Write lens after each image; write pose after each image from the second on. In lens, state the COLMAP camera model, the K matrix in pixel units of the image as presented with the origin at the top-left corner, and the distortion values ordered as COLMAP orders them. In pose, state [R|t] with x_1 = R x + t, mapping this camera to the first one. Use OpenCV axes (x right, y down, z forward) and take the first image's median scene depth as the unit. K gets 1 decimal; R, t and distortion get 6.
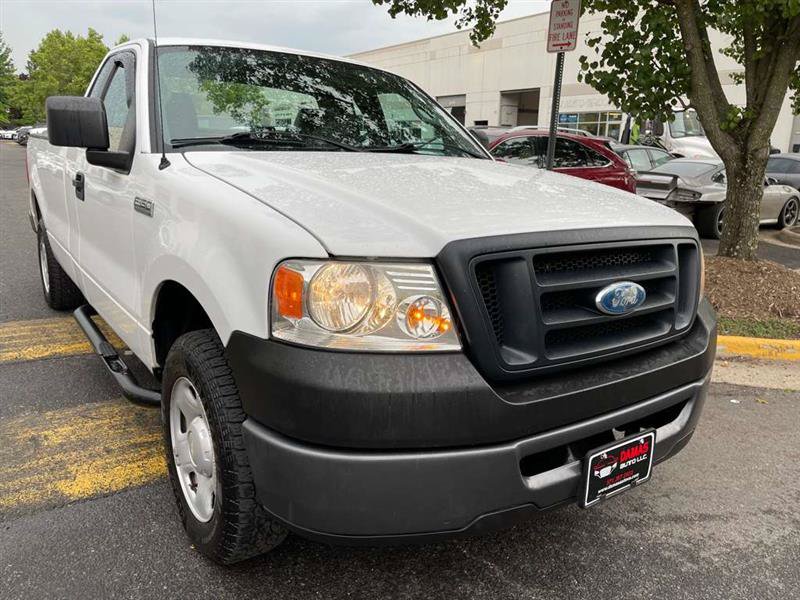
lens RADIAL K [[606.8, 0, 403.9], [0, 606.8, 307.5], [0, 0, 1]] dist [0.074833, -0.109872]
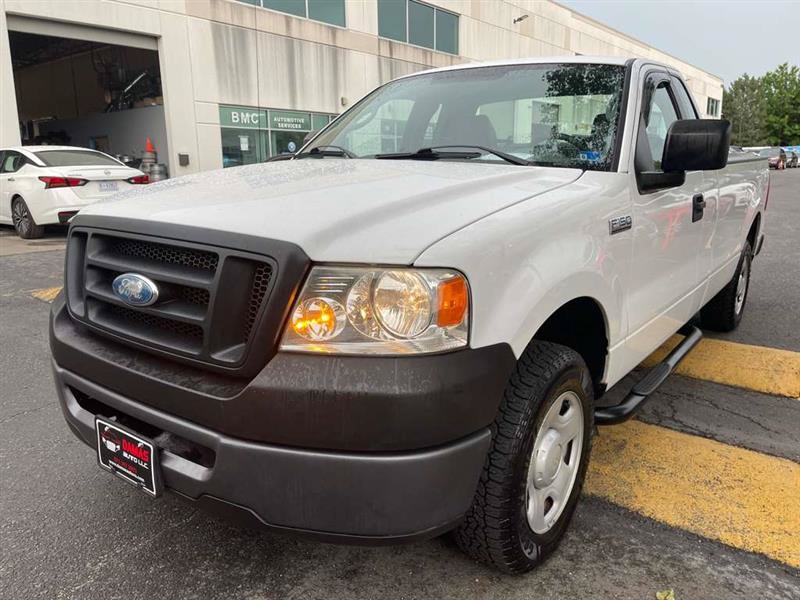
lens RADIAL K [[606.8, 0, 390.8], [0, 606.8, 302.6], [0, 0, 1]] dist [0.074833, -0.109872]
pose [[0.288294, 0.178832, -0.940694, 1.233659], [-0.225387, 0.967476, 0.114849, -0.177850], [0.930638, 0.178910, 0.319224, 0.919144]]
